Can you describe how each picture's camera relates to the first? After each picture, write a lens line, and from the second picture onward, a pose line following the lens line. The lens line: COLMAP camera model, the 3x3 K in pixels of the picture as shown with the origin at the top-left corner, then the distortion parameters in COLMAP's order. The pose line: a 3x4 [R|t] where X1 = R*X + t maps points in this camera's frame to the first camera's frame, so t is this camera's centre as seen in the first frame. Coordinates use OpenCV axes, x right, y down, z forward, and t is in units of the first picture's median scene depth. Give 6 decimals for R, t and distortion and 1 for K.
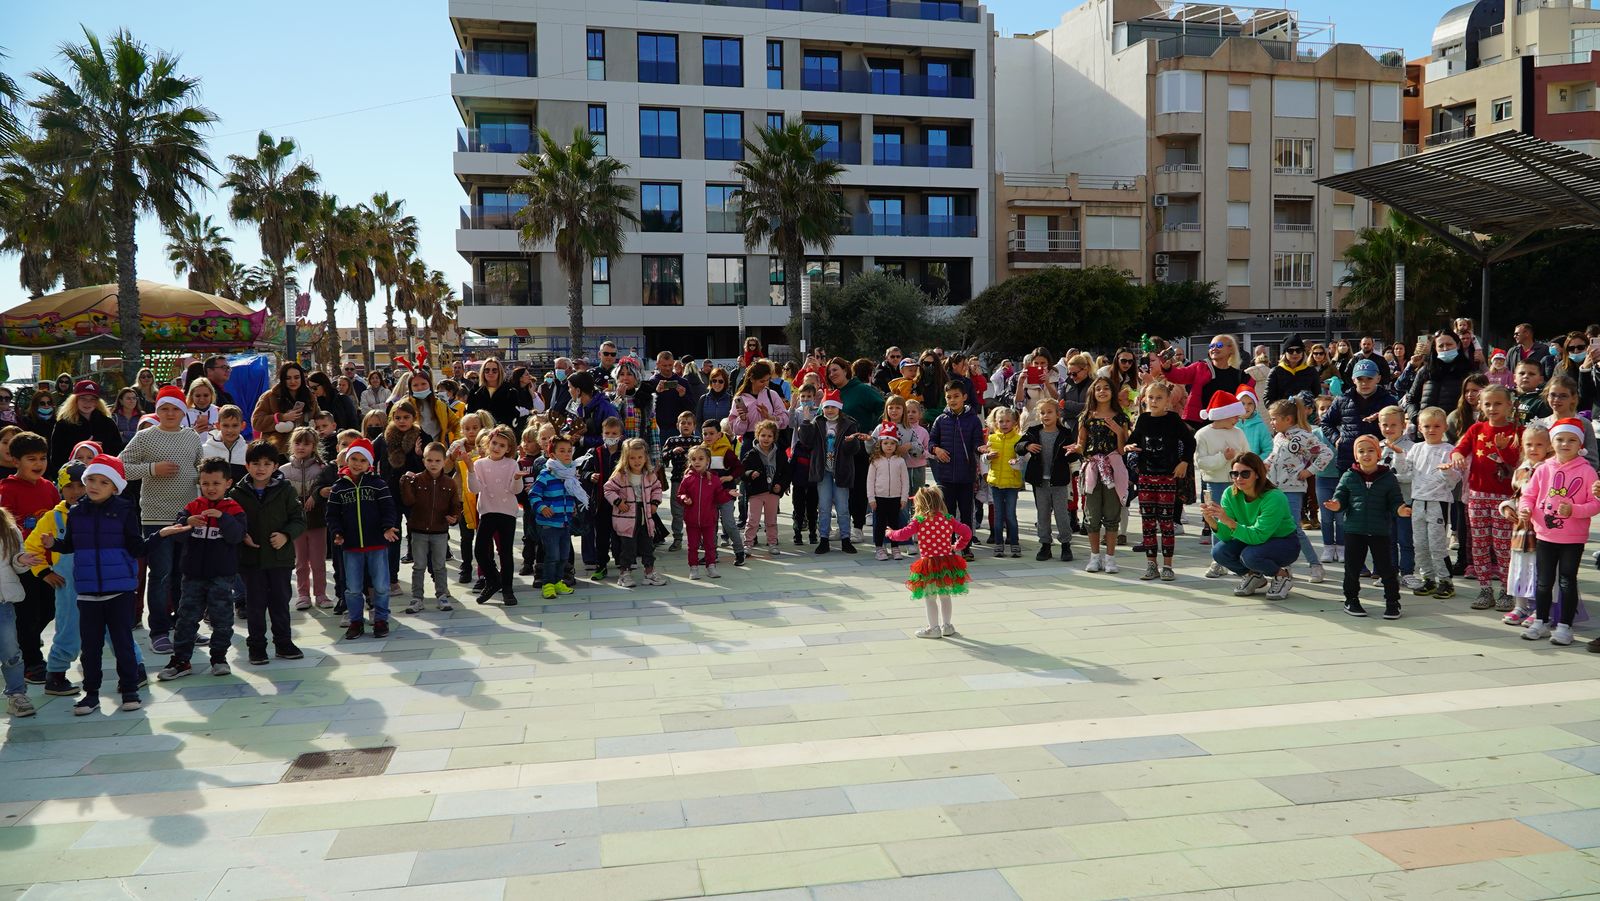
lens RADIAL K [[1317.8, 0, 800.0], [0, 1317.8, 450.5], [0, 0, 1]] dist [0.001363, -0.042653]
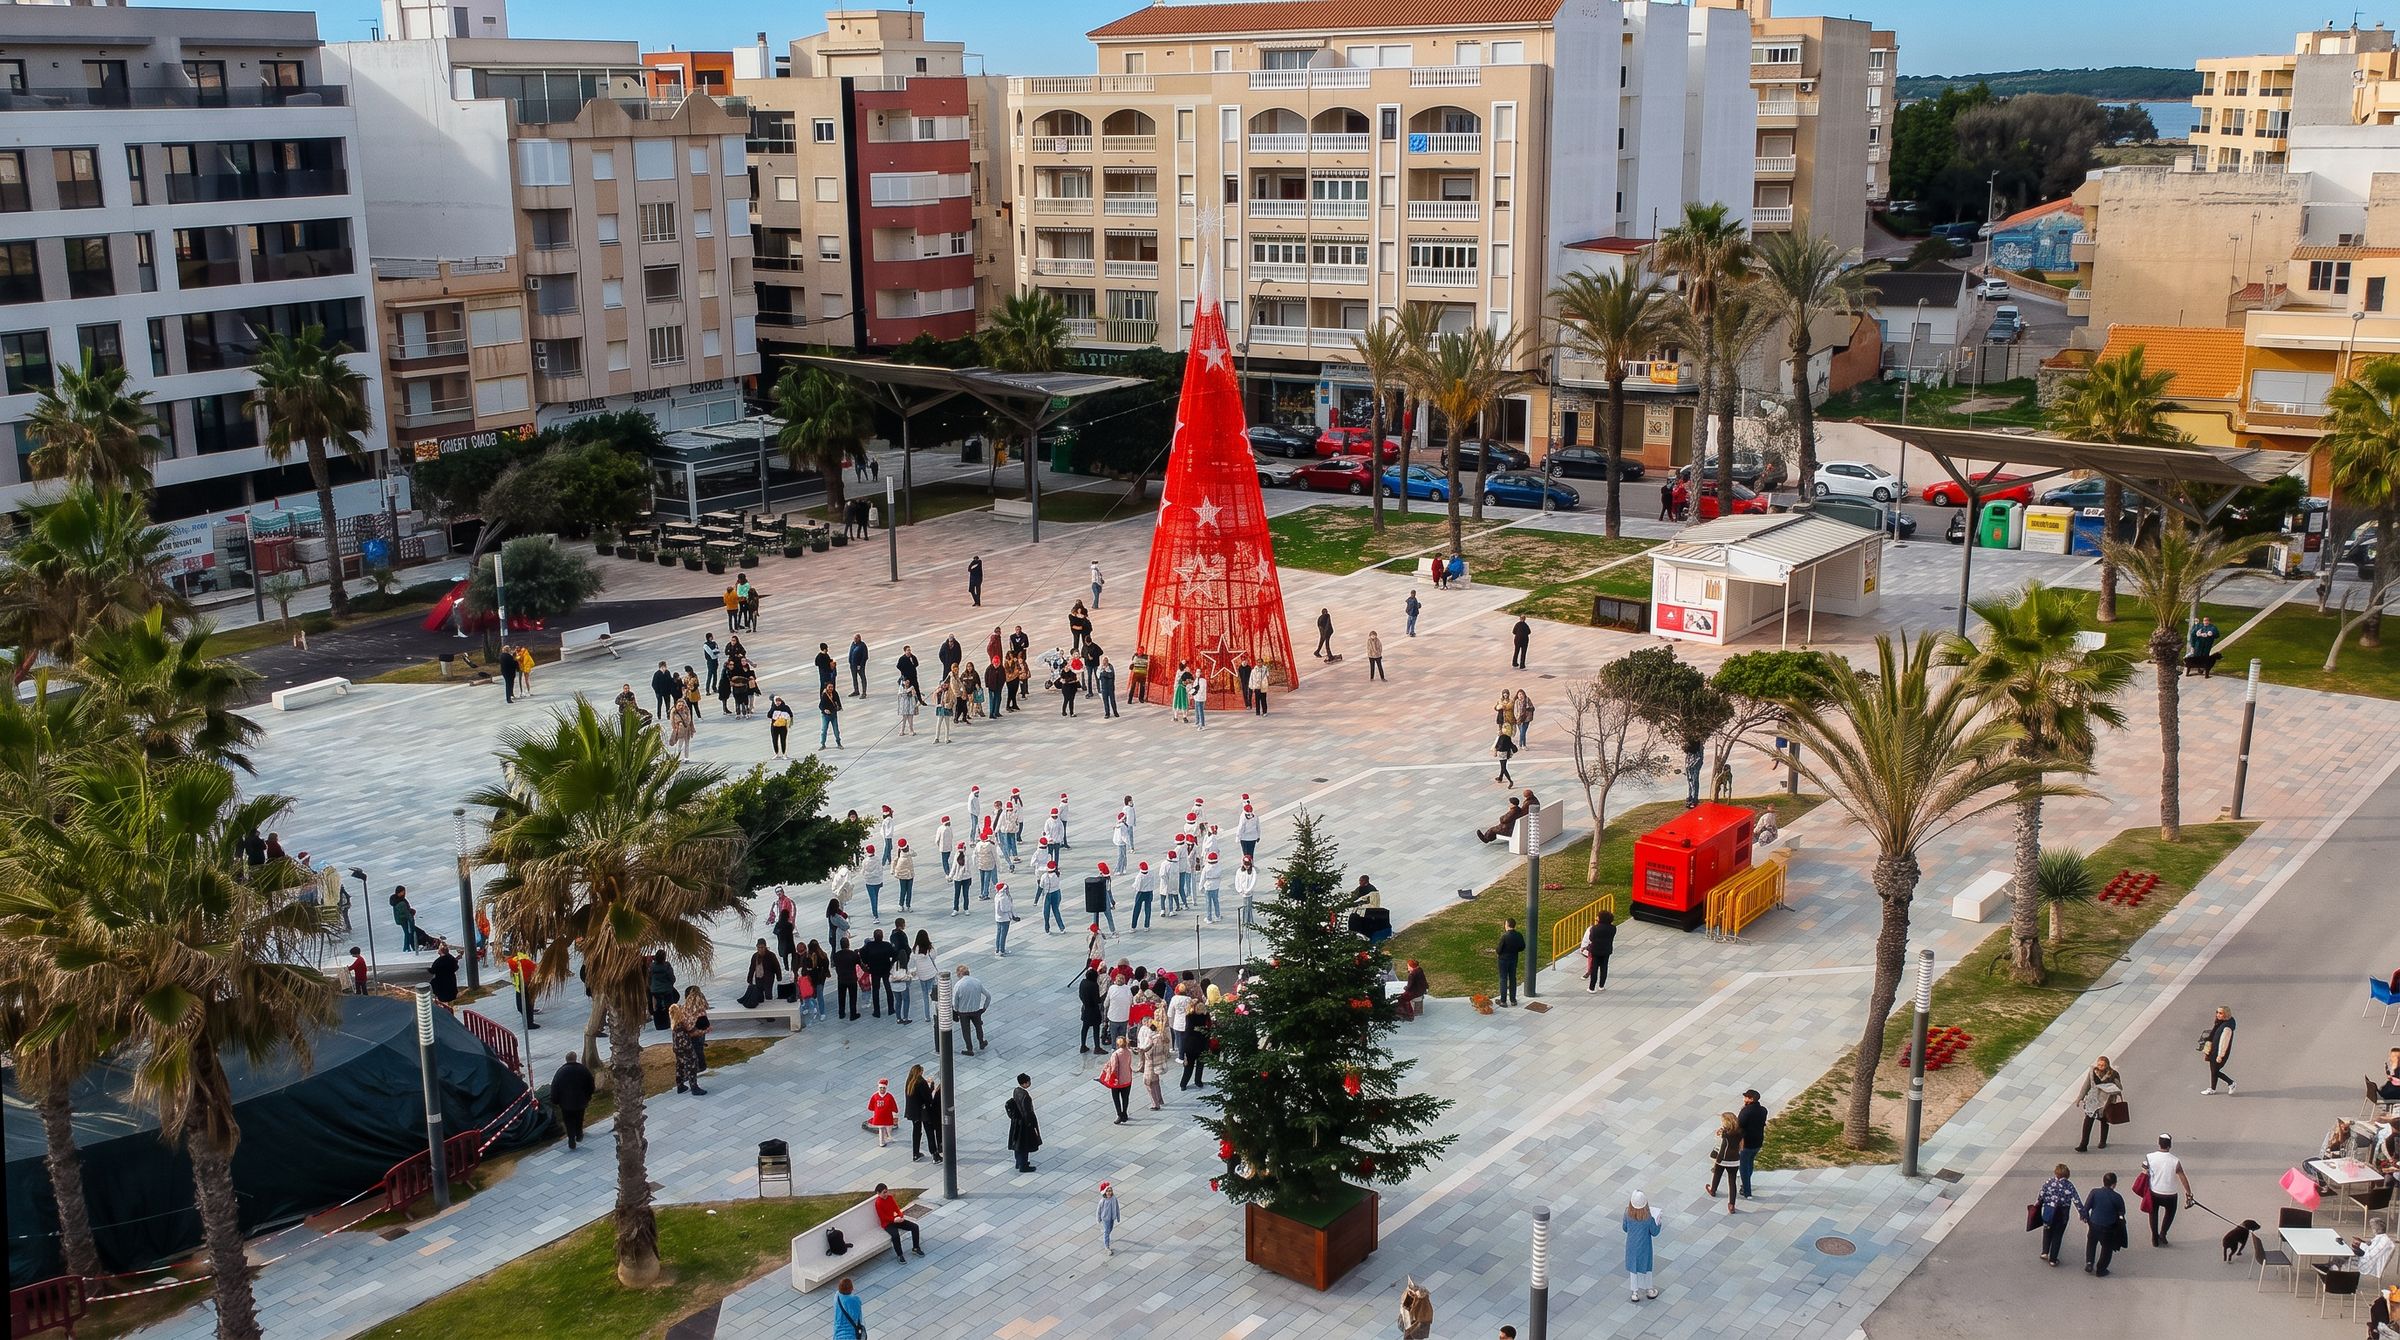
lens RADIAL K [[2441.4, 0, 1200.0], [0, 2441.4, 670.0], [0, 0, 1]] dist [0.004023, 0.005661]
pose [[0.742149, -0.153293, 0.652469, -0.522638], [0.041967, 0.982211, 0.183028, -0.215790], [-0.668920, -0.108452, 0.735380, -0.568534]]
